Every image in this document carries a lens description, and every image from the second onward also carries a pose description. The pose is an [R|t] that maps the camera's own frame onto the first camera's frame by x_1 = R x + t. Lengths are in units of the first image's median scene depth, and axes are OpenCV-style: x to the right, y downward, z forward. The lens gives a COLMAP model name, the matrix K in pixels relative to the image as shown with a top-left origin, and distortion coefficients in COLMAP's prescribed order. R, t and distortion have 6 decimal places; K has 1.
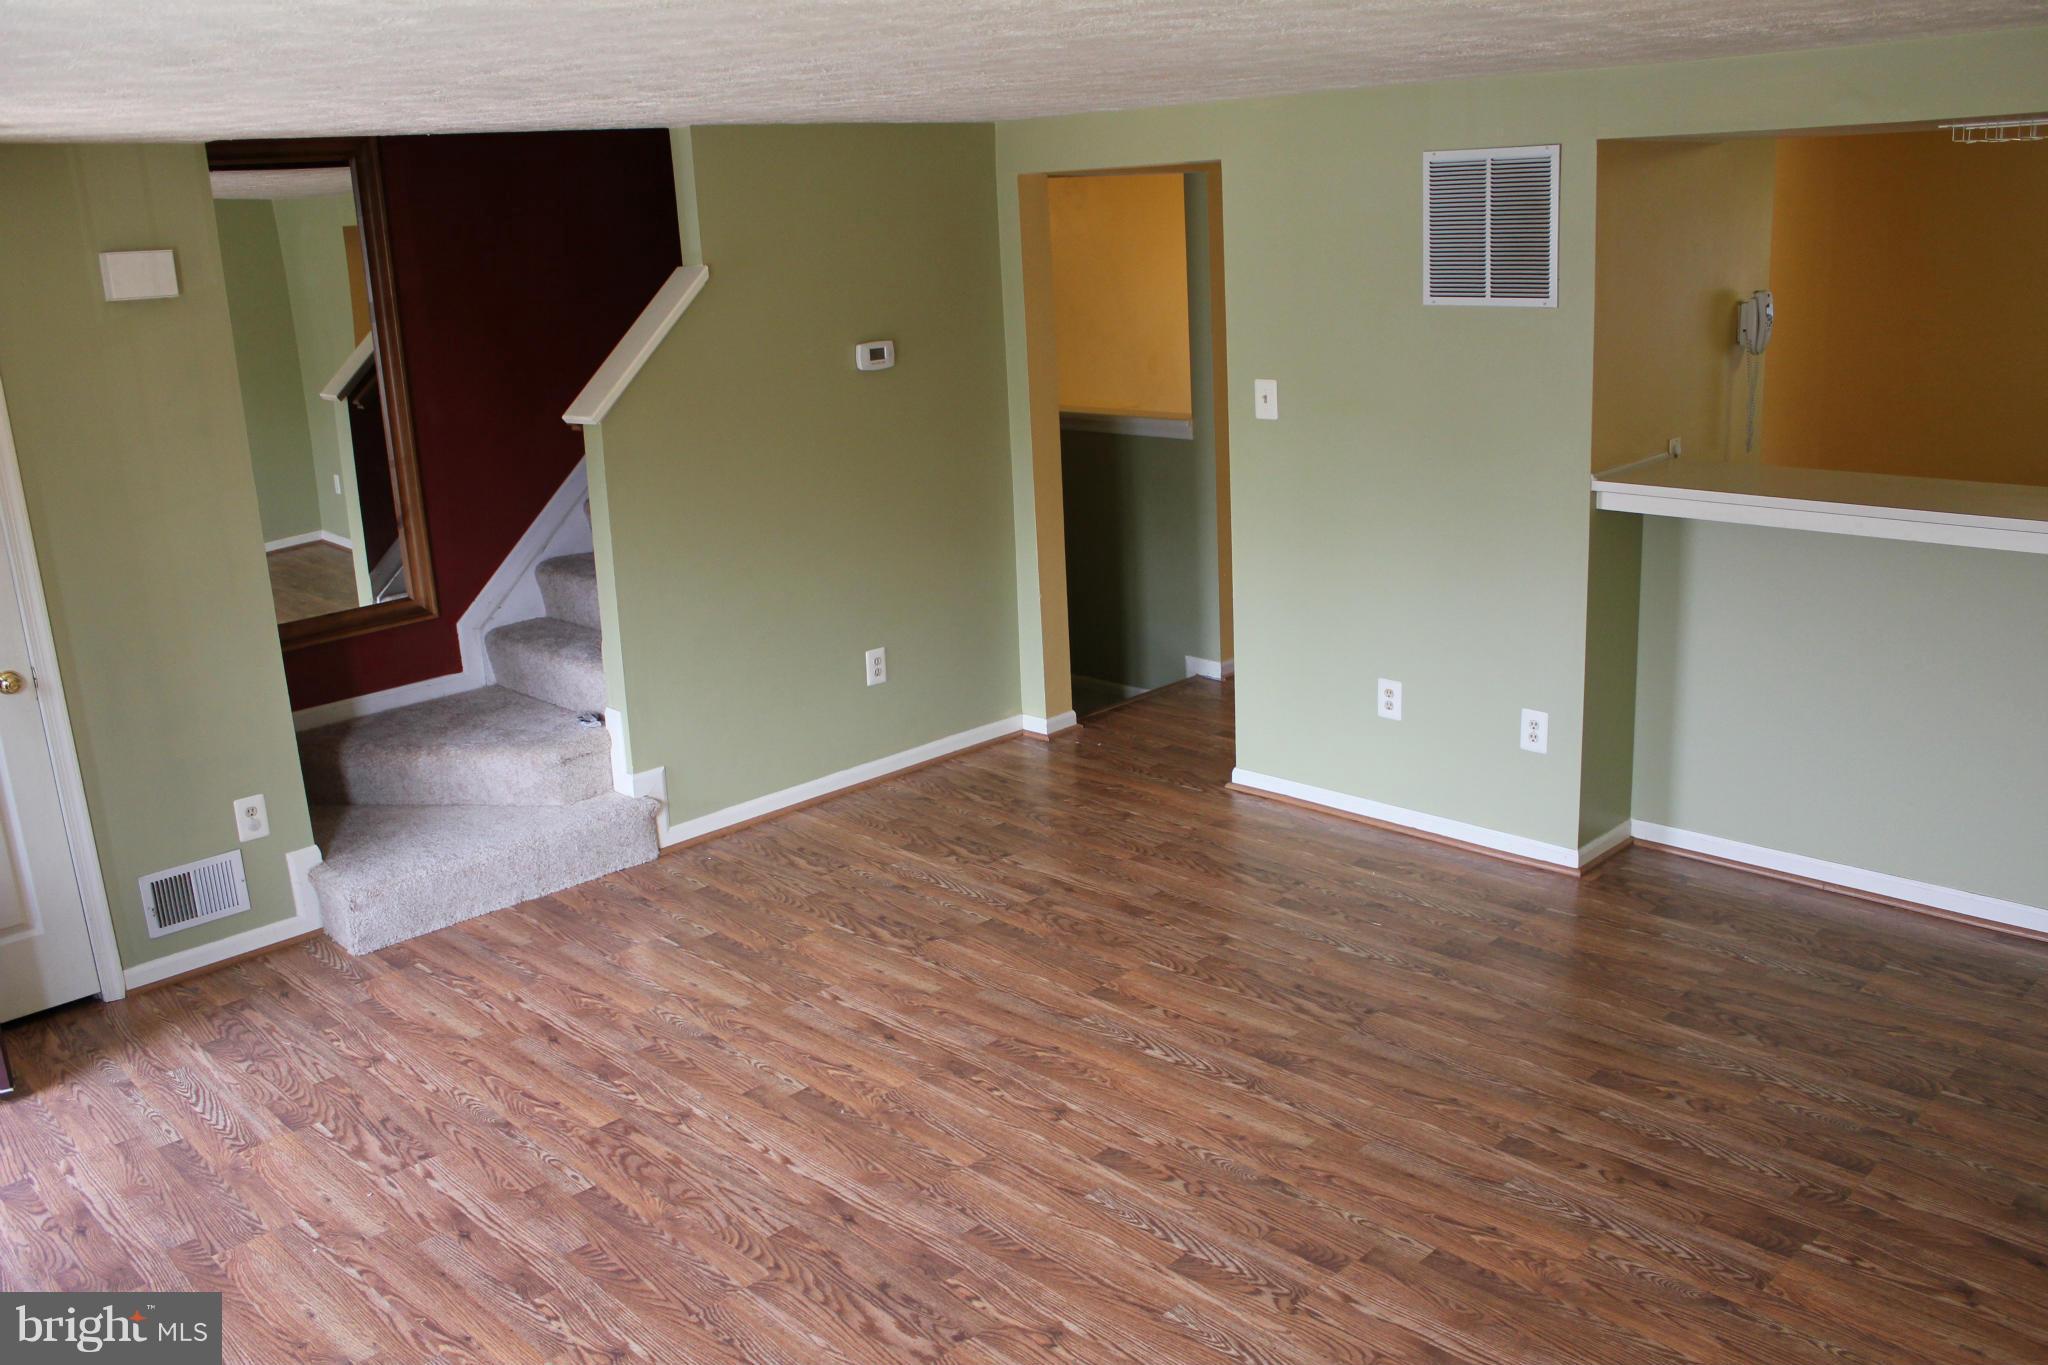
lens RADIAL K [[1720.2, 0, 1020.1], [0, 1720.2, 678.5], [0, 0, 1]] dist [-0.155877, 0.125747]
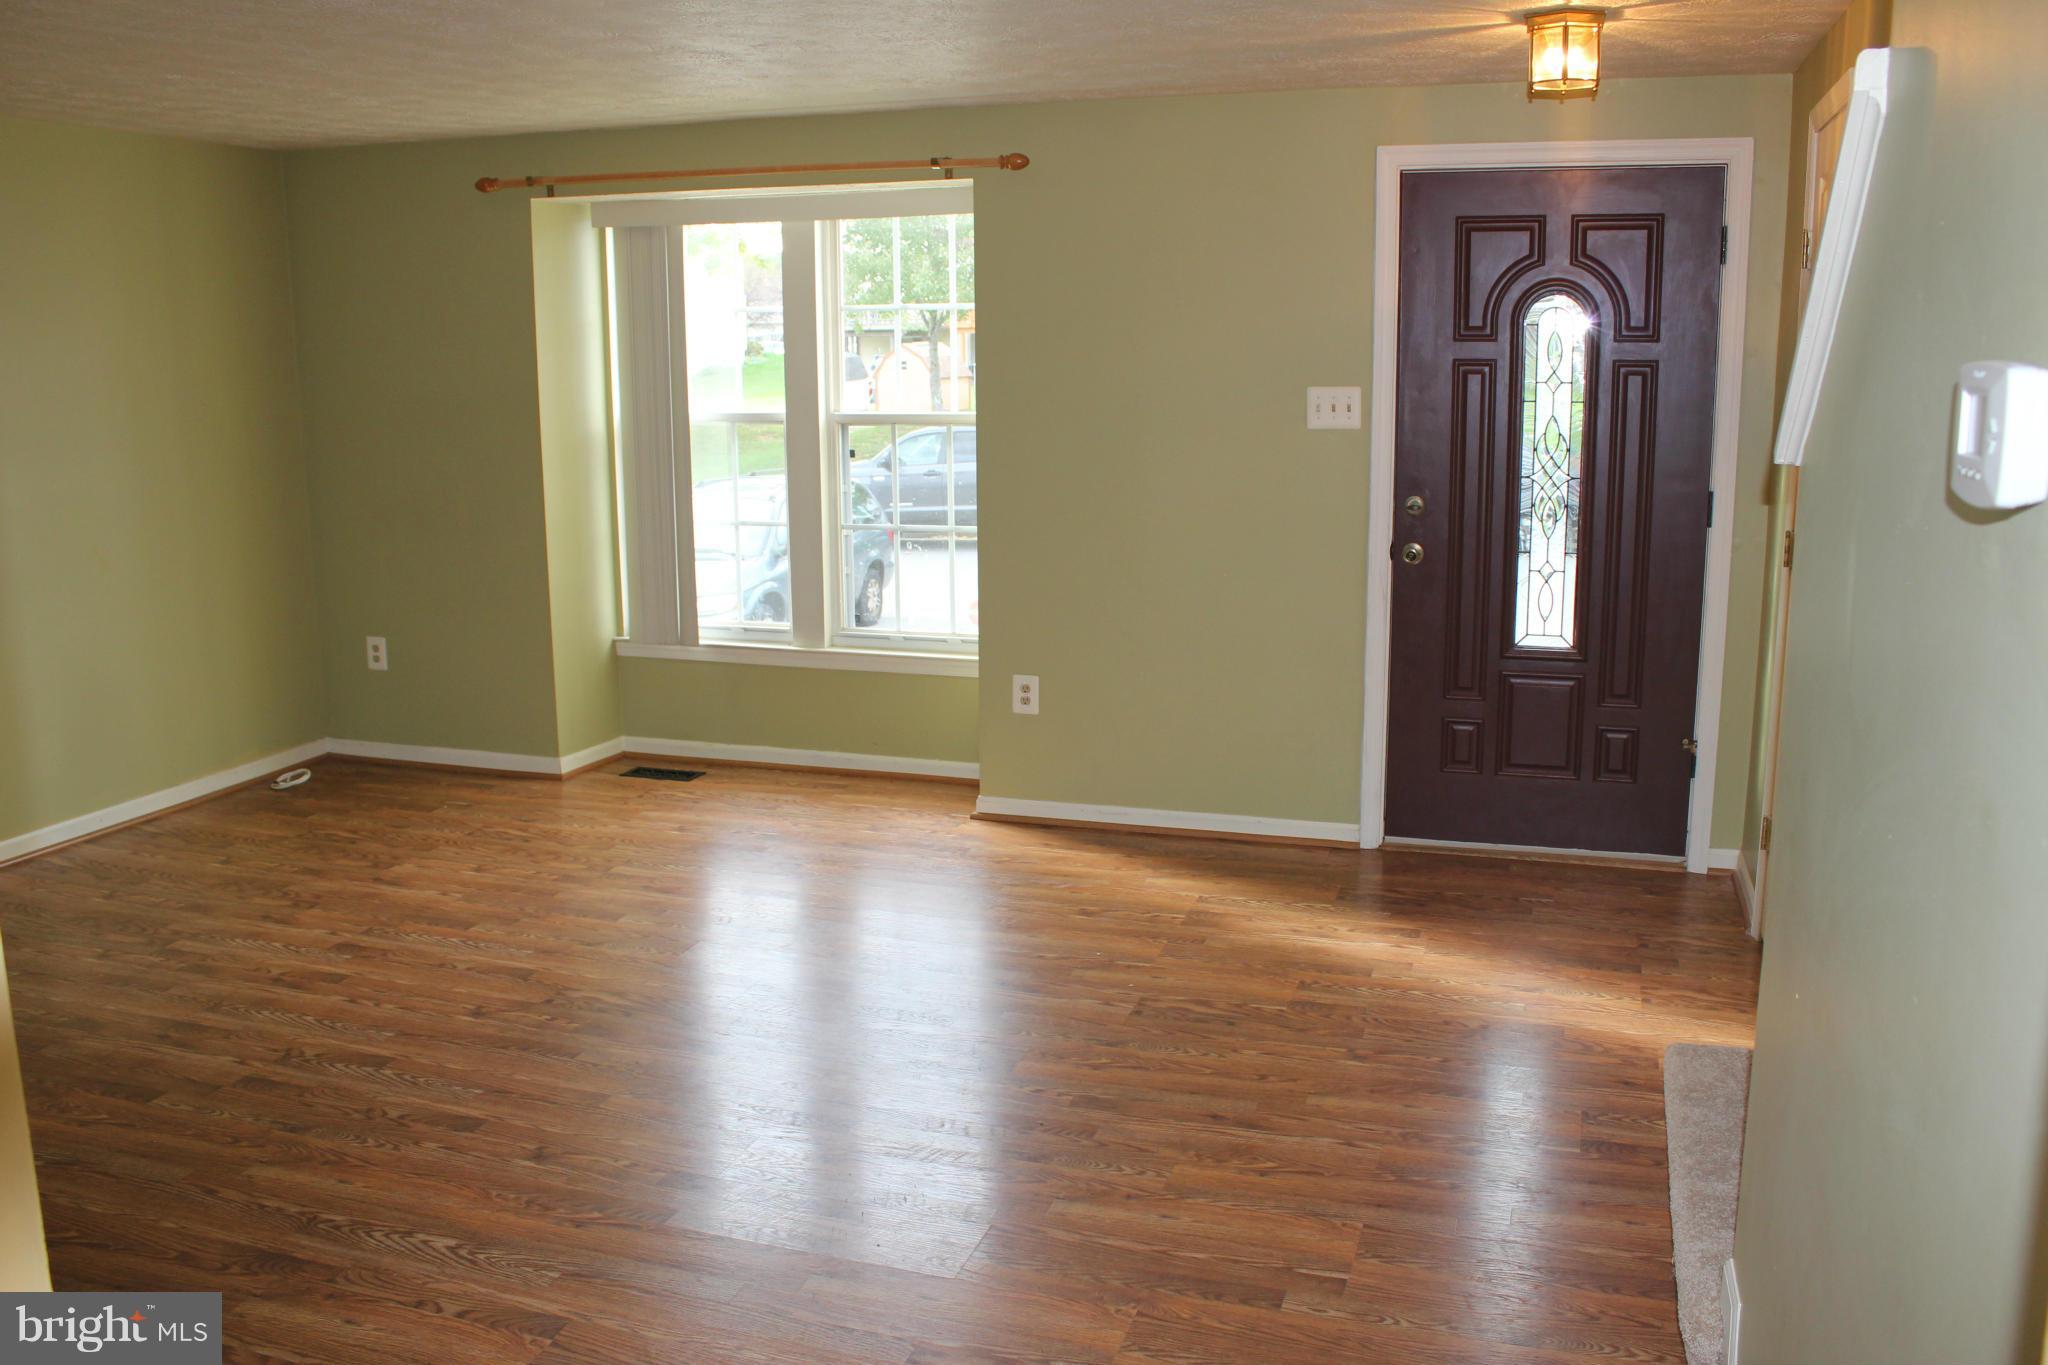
lens RADIAL K [[1720.2, 0, 1014.5], [0, 1720.2, 672.0], [0, 0, 1]] dist [-0.155877, 0.125747]
pose [[-0.886469, 0.146481, -0.438994, 0.157135], [-0.068401, 0.896696, 0.437329, -0.380253], [0.457704, 0.417707, -0.784874, 1.761447]]
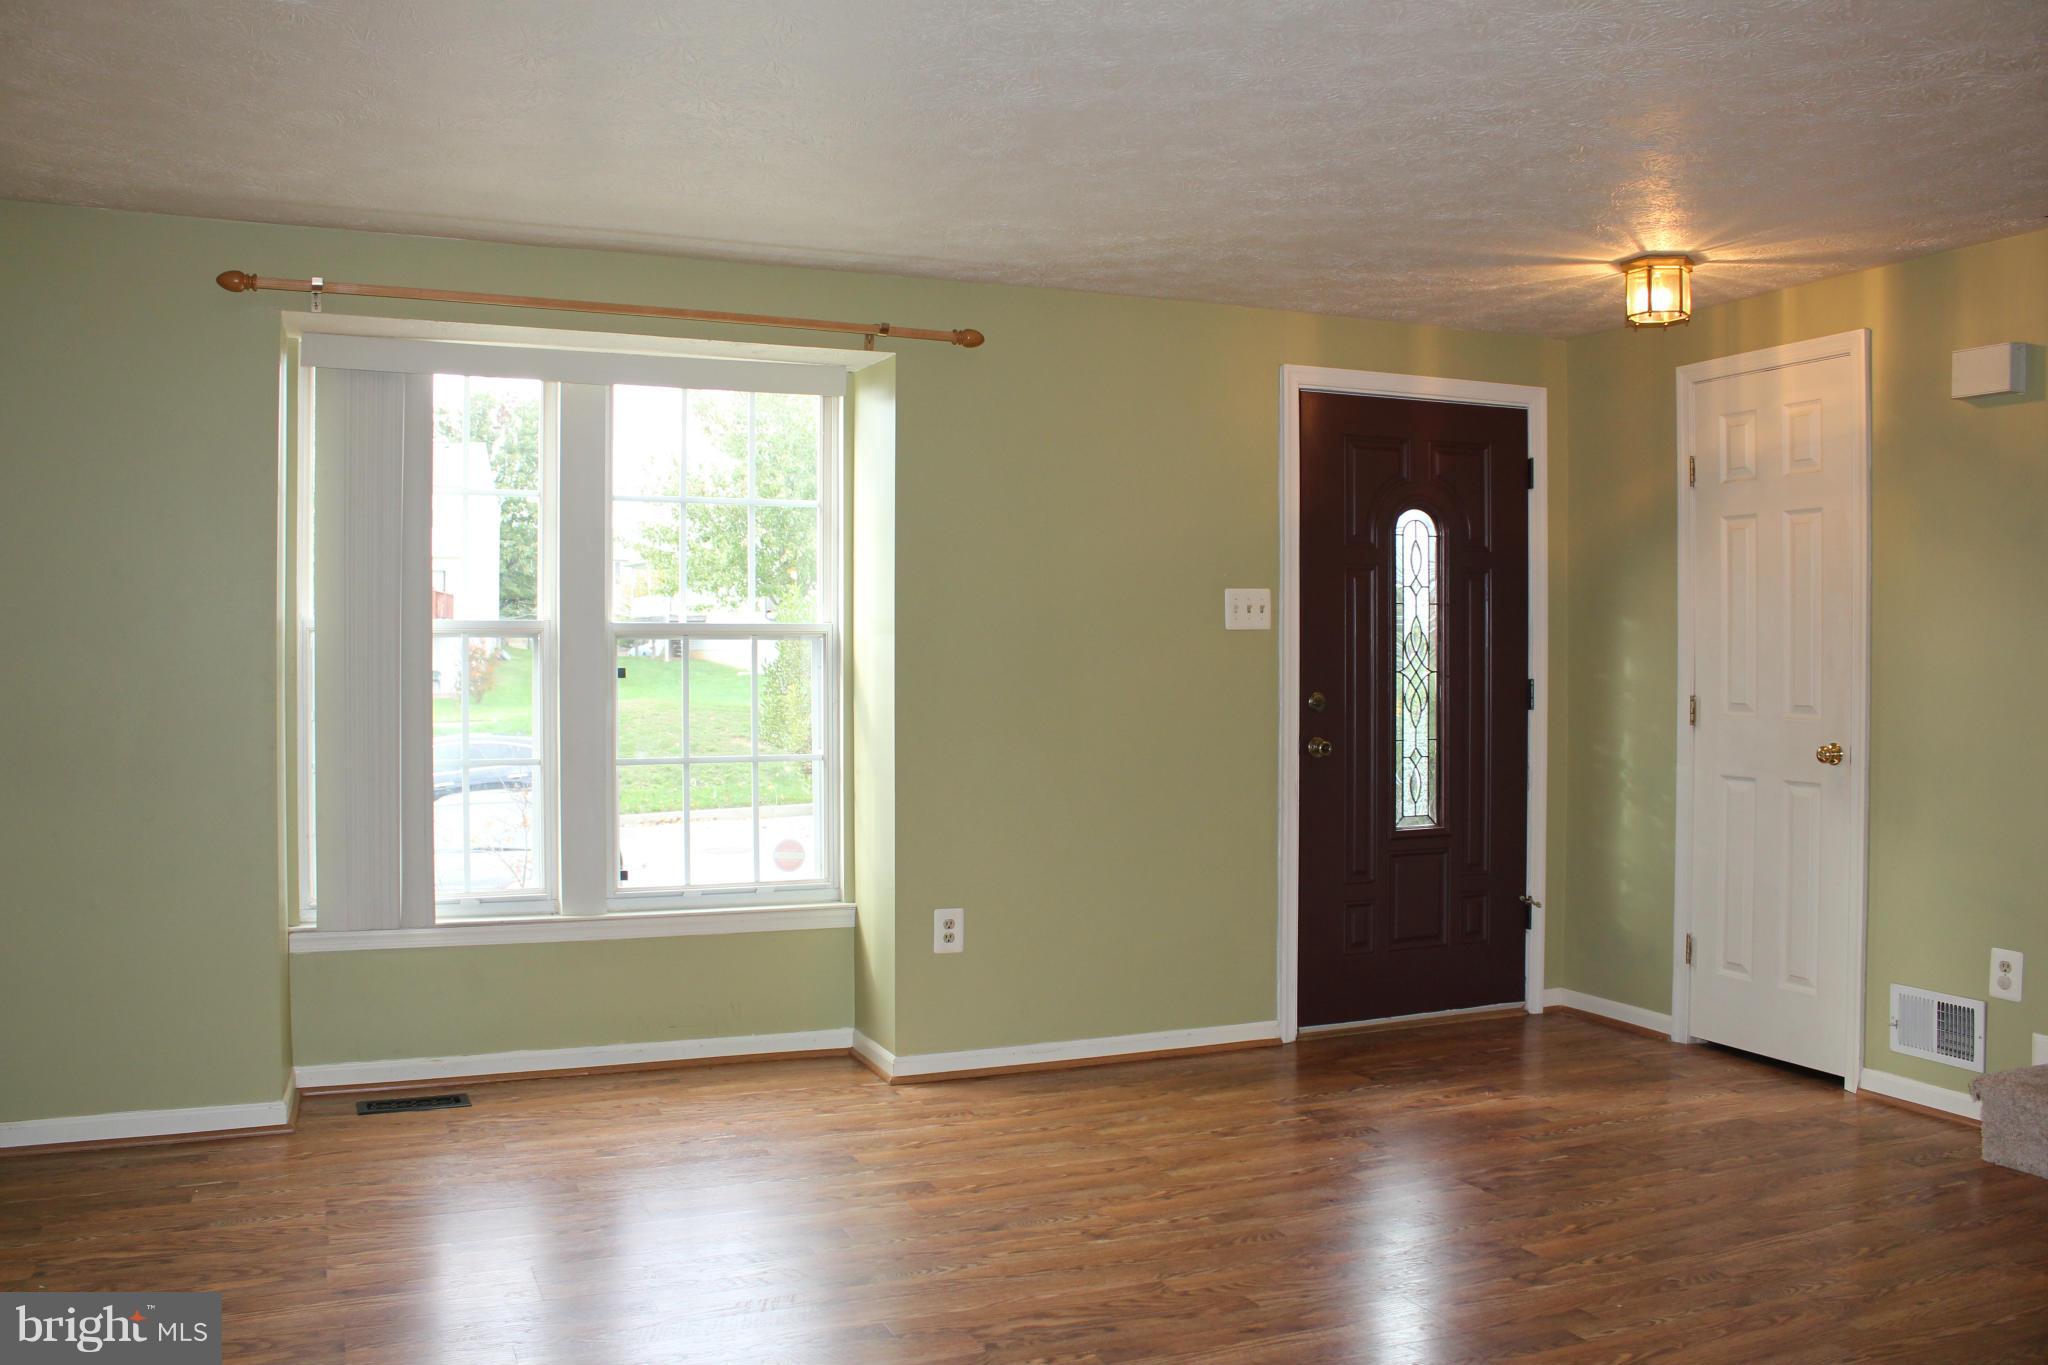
lens RADIAL K [[1720.2, 0, 1029.4], [0, 1720.2, 680.9], [0, 0, 1]] dist [-0.155877, 0.125747]
pose [[-0.360621, 0.063875, -0.930523, 0.689779], [-0.230013, 0.960750, 0.155091, -0.107189], [0.903906, 0.269961, -0.331774, 1.029943]]
